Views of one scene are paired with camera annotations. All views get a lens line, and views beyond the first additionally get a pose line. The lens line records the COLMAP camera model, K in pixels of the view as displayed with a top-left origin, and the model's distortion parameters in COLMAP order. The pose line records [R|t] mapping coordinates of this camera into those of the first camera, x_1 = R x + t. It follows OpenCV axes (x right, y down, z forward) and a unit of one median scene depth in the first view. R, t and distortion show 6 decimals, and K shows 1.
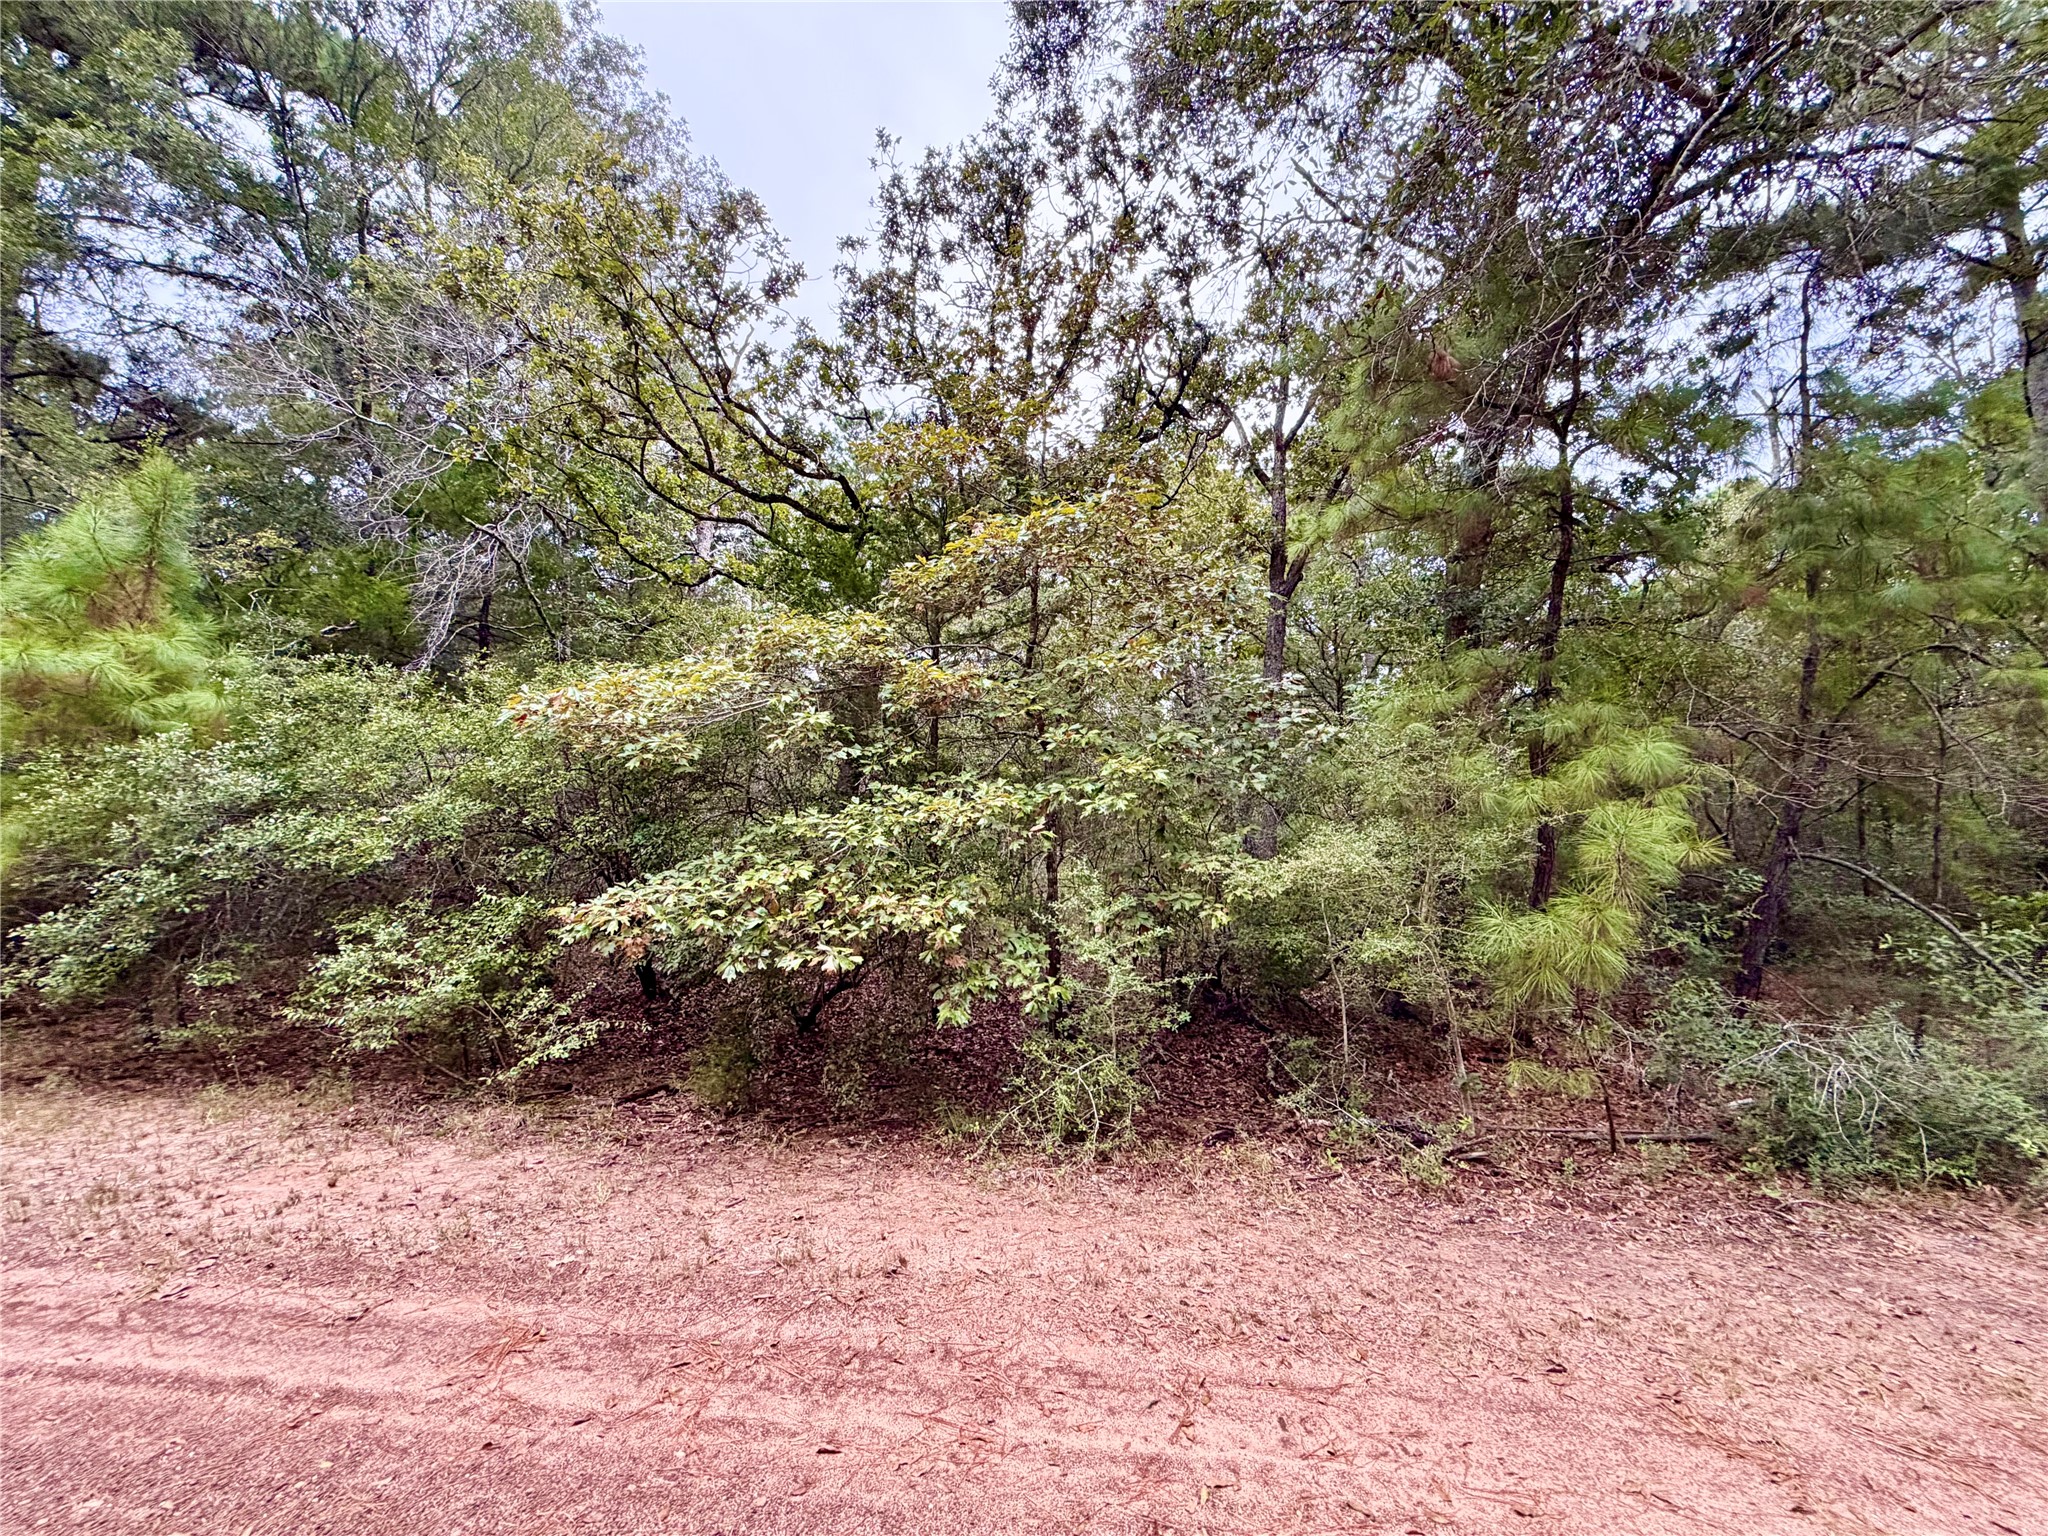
lens RADIAL K [[816.7, 0, 1015.7], [0, 816.7, 768.8], [0, 0, 1]] dist [-0.000053, 0.000040]
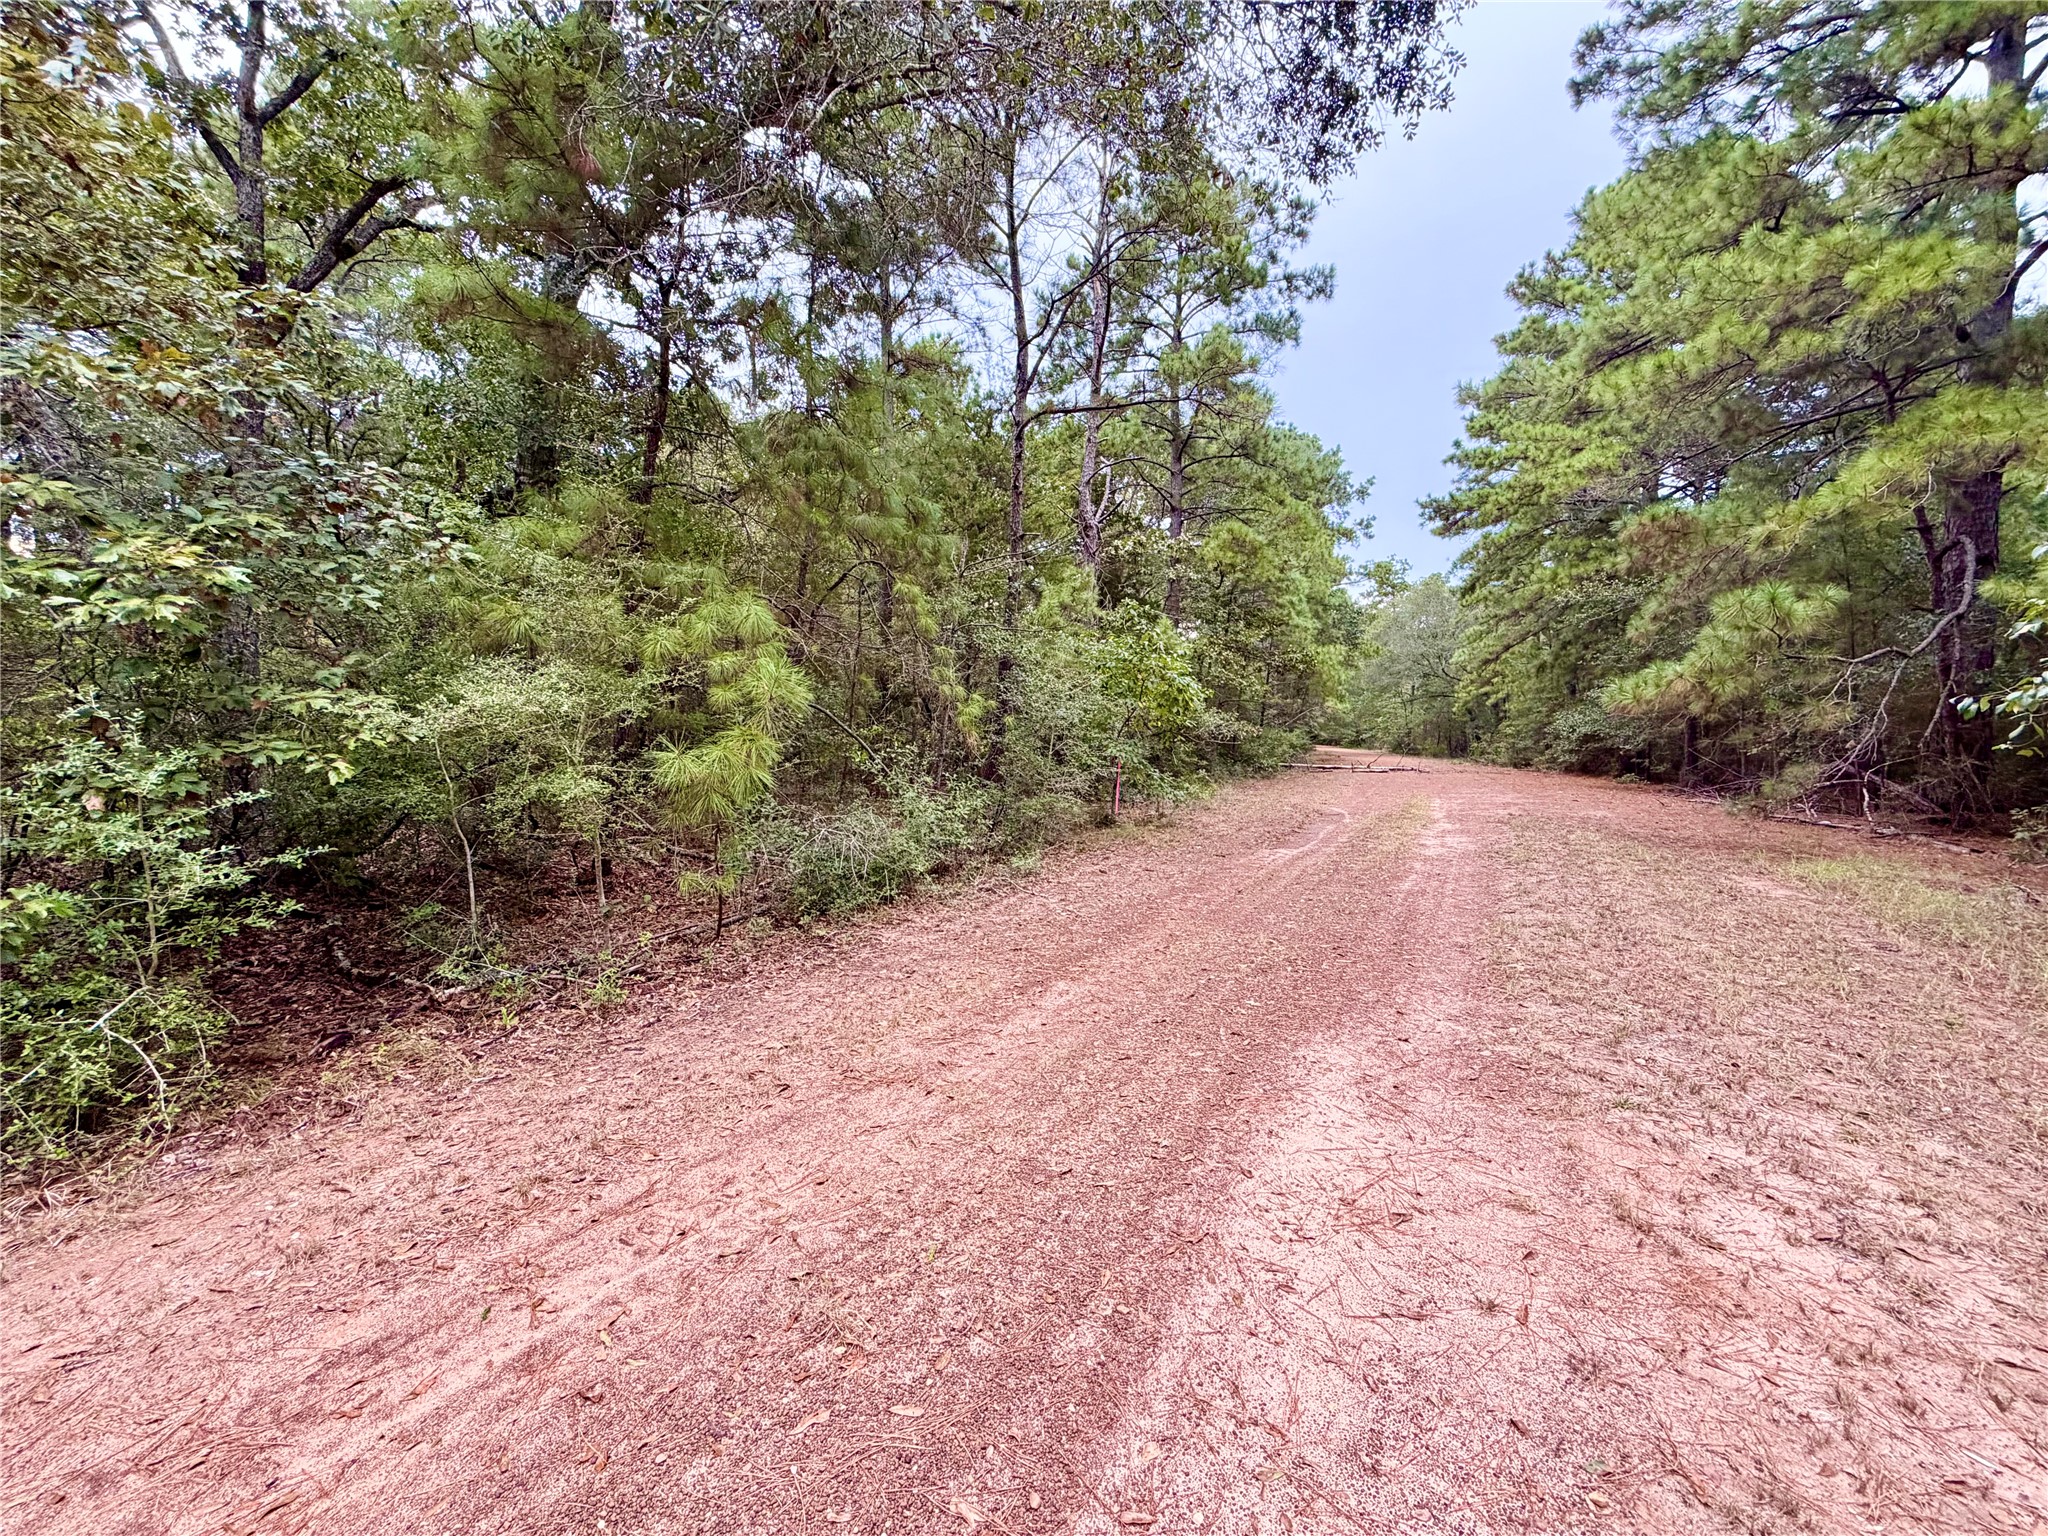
lens RADIAL K [[816.7, 0, 1018.7], [0, 816.7, 771.1], [0, 0, 1]] dist [-0.000053, 0.000040]
pose [[0.431197, -0.069254, 0.899596, -0.149580], [-0.096125, 0.987849, 0.122123, 0.024993], [-0.897123, -0.139132, 0.419301, 0.099219]]
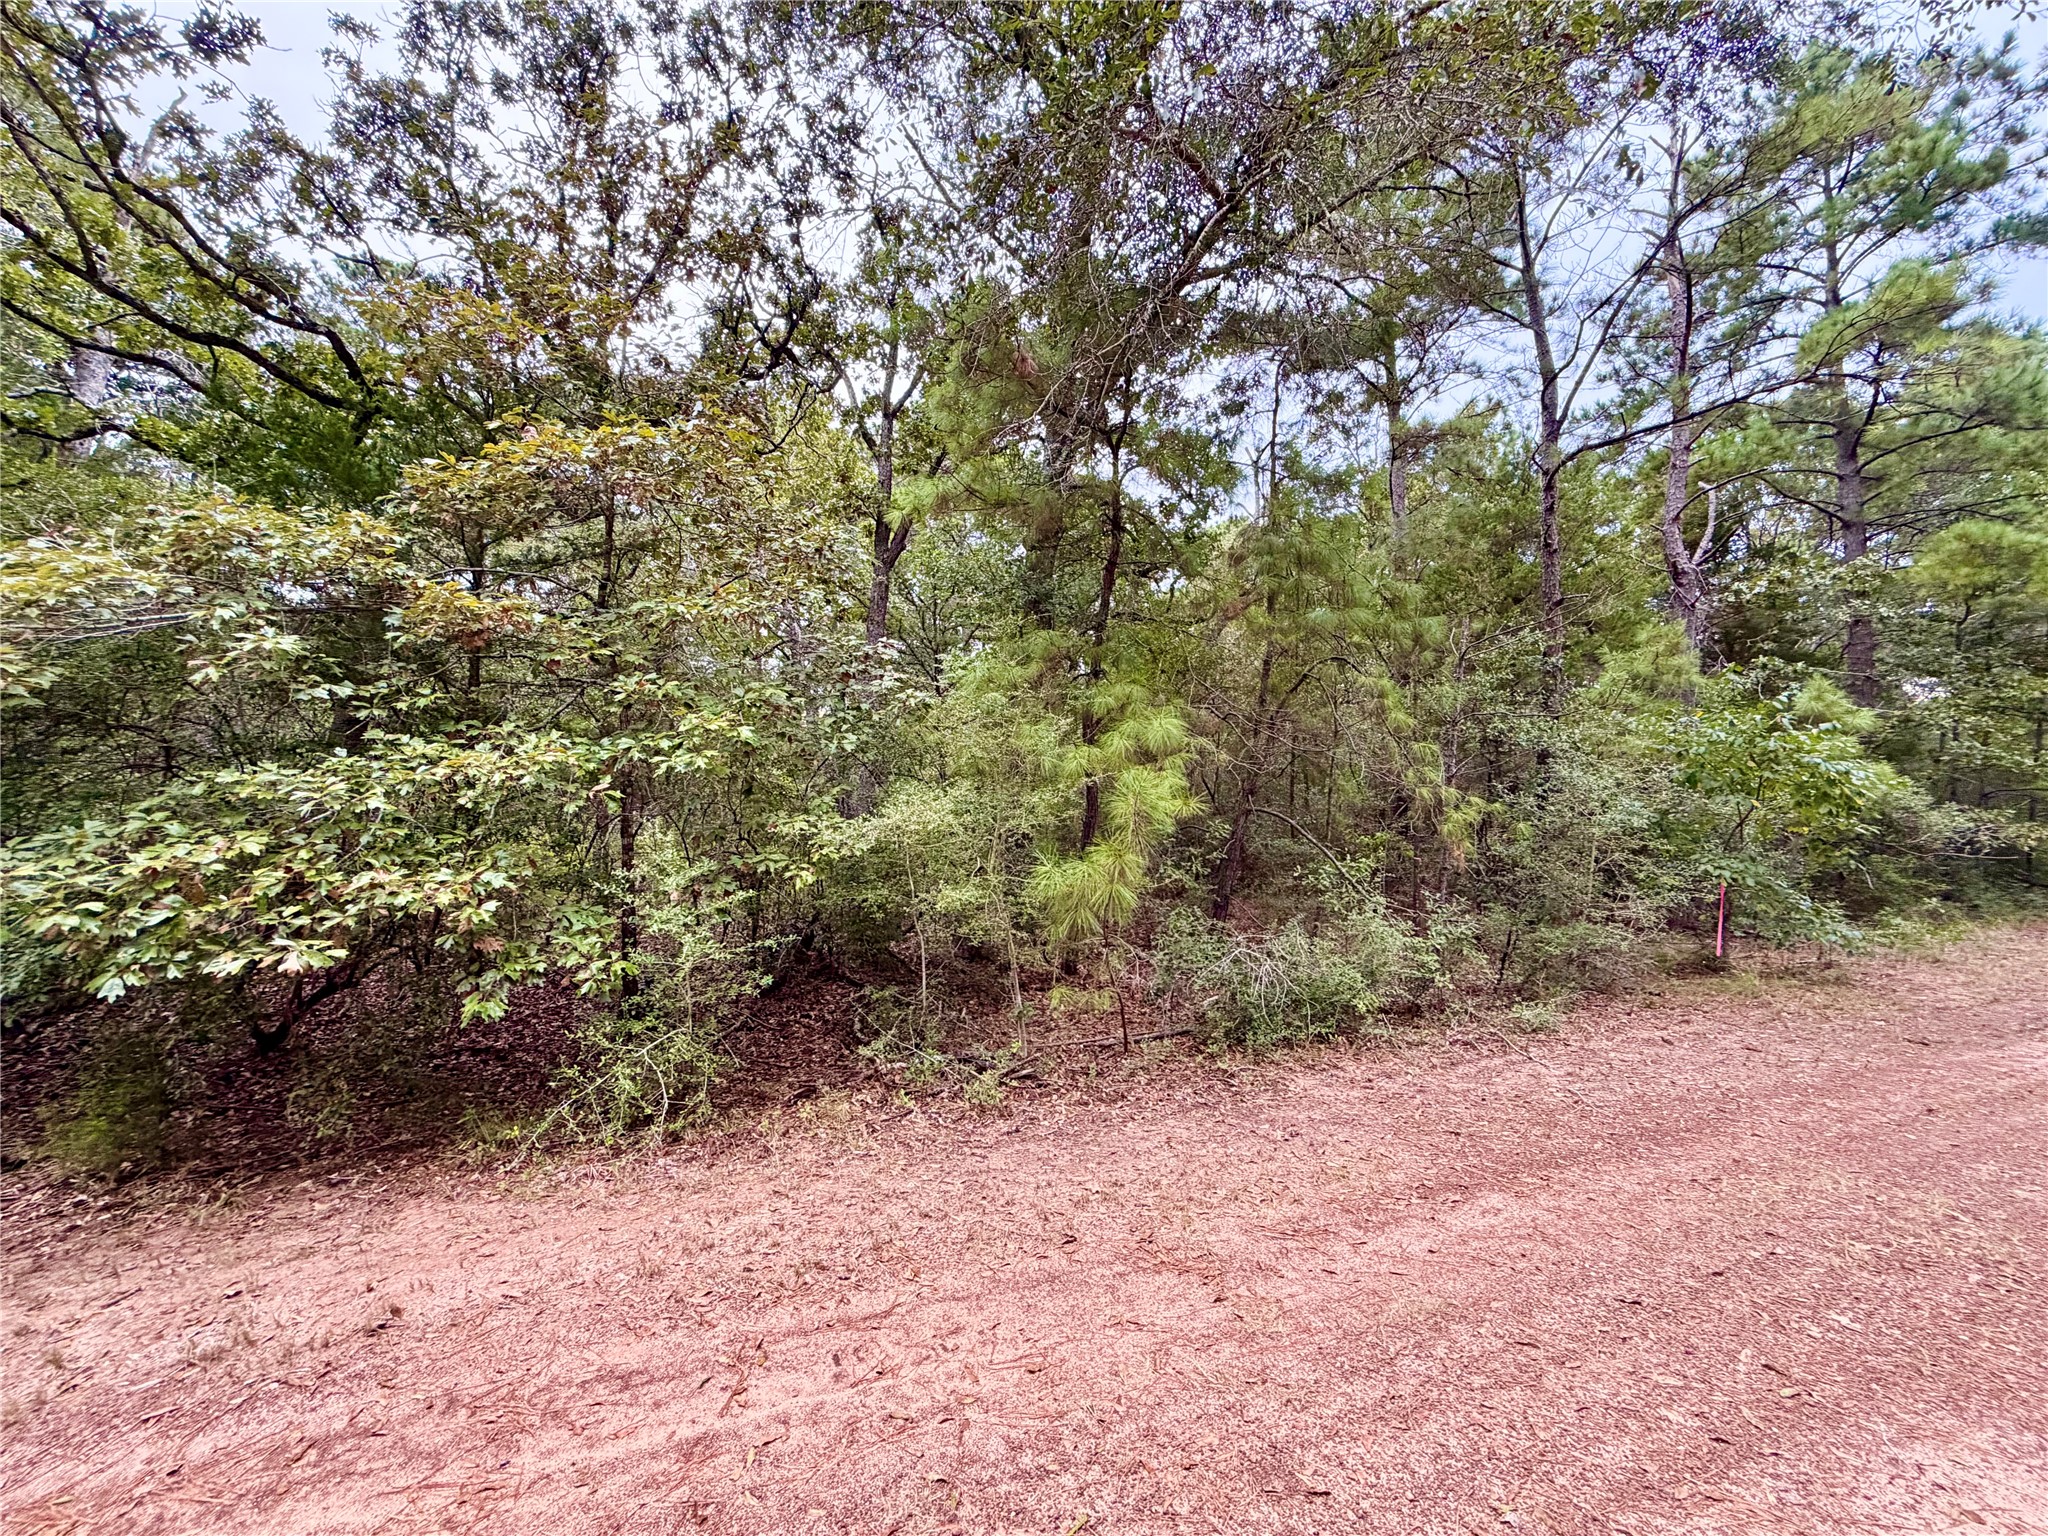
lens RADIAL K [[816.7, 0, 1017.6], [0, 816.7, 769.0], [0, 0, 1]] dist [-0.000053, 0.000040]
pose [[0.889926, 0.010858, 0.455976, 0.022951], [-0.031786, 0.998762, 0.038252, 0.003599], [-0.454996, -0.048535, 0.889170, 0.005691]]
